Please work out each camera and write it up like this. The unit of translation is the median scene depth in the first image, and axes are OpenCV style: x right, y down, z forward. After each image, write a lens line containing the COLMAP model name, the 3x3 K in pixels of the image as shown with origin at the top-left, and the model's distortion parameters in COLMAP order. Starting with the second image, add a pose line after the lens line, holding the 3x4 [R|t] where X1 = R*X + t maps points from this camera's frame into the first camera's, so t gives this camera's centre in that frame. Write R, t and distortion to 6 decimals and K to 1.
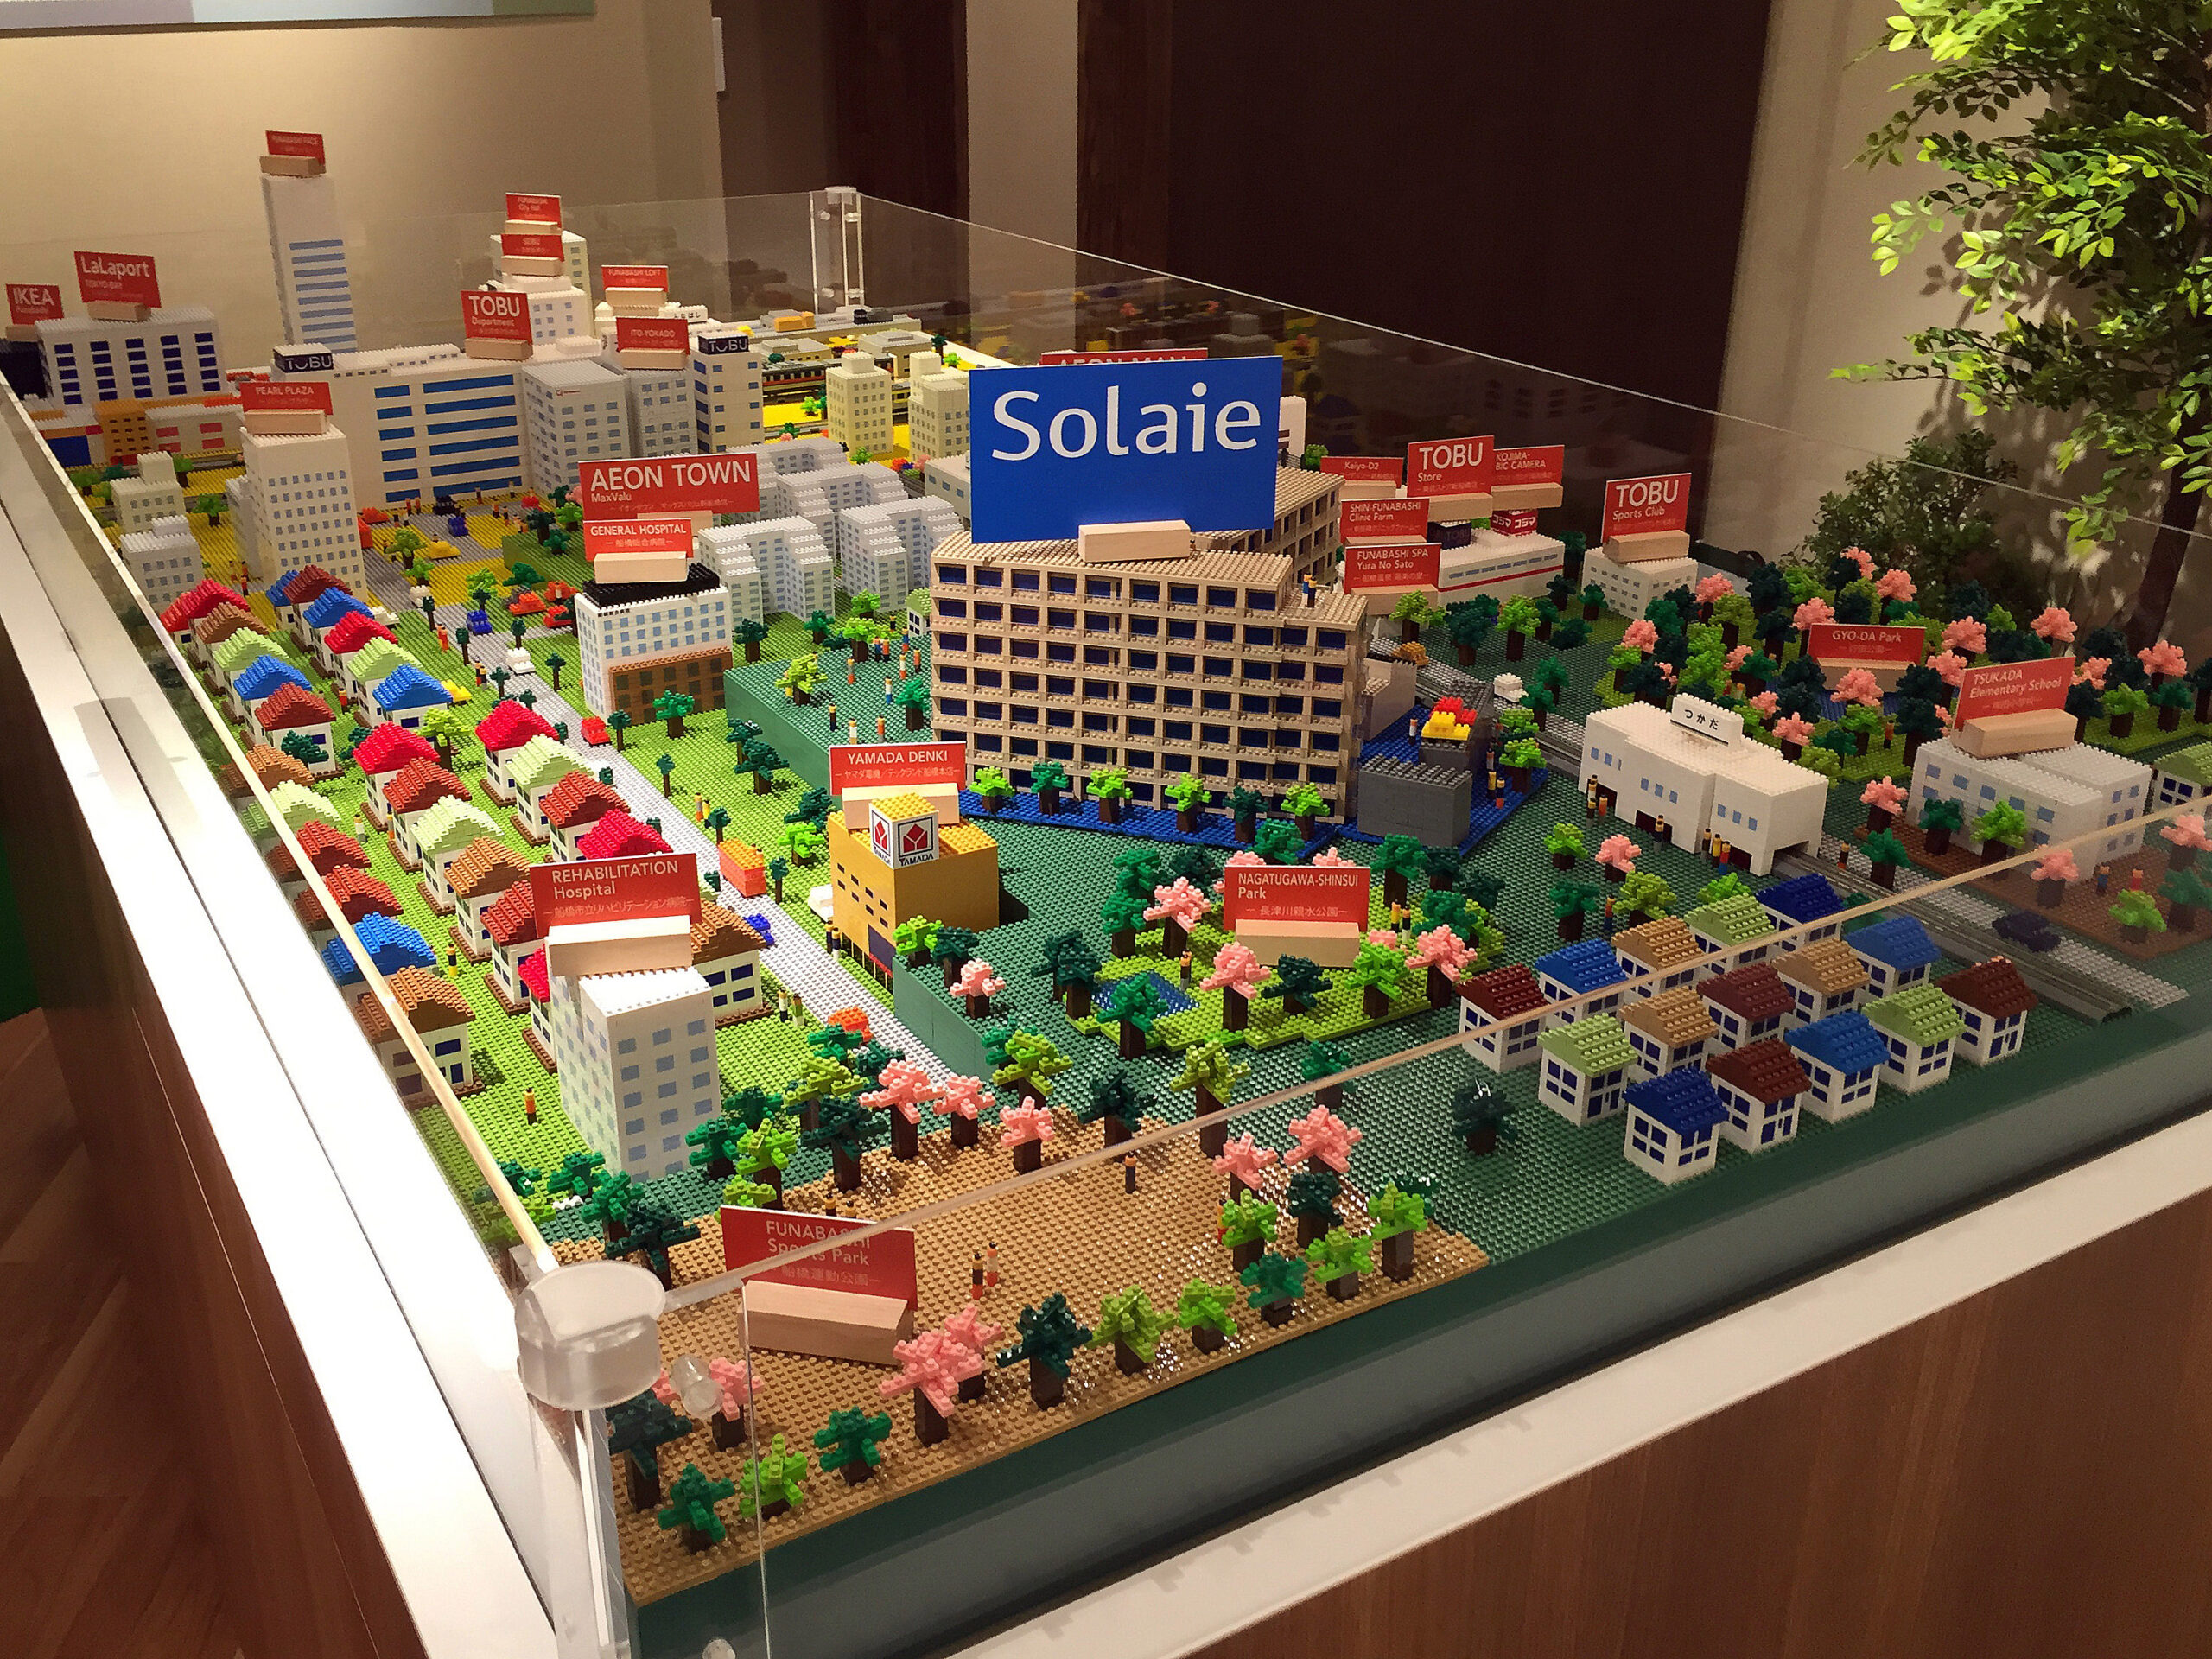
lens RADIAL K [[2078.4, 0, 1106.0], [0, 2078.4, 829.5], [0, 0, 1]] dist [0.056667, 0.000246]
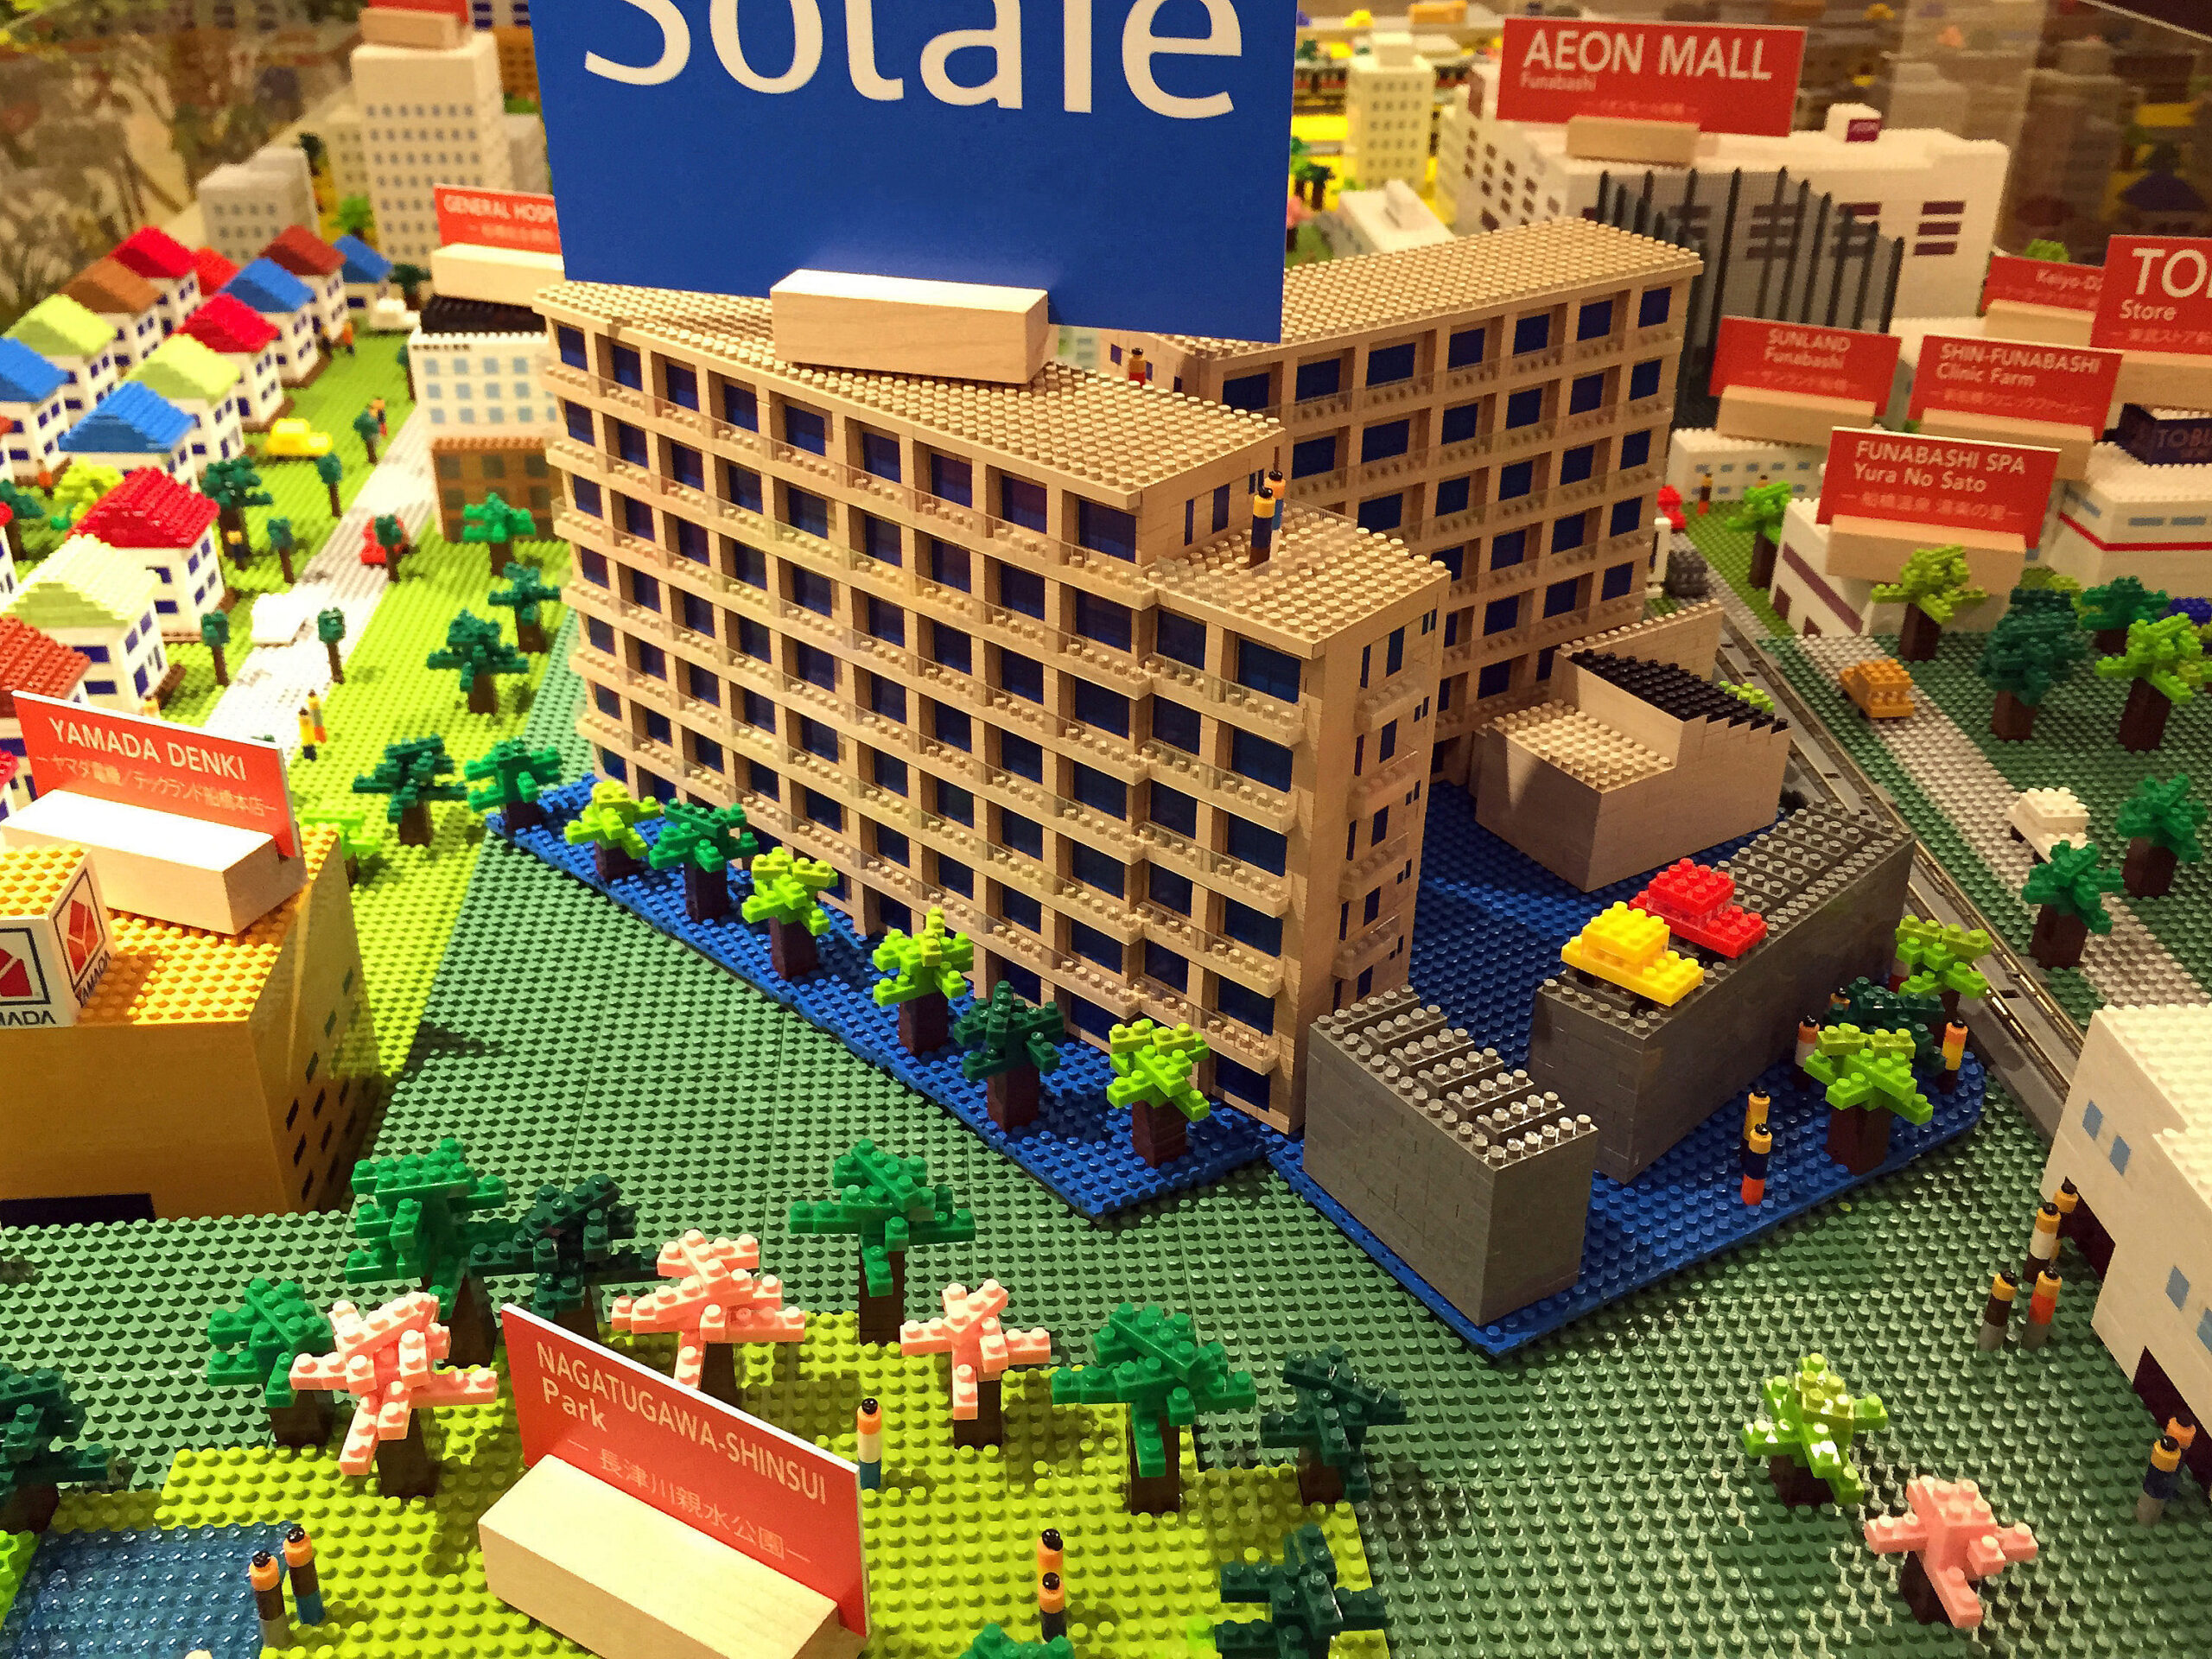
lens RADIAL K [[2053.2, 0, 1100.7], [0, 2053.2, 762.5], [0, 0, 1]] dist [0.038957, -0.006302]
pose [[0.887827, 0.218777, -0.404845, 0.227305], [-0.188322, 0.975452, 0.114139, -0.109105], [0.419878, -0.025094, 0.907234, 0.656033]]
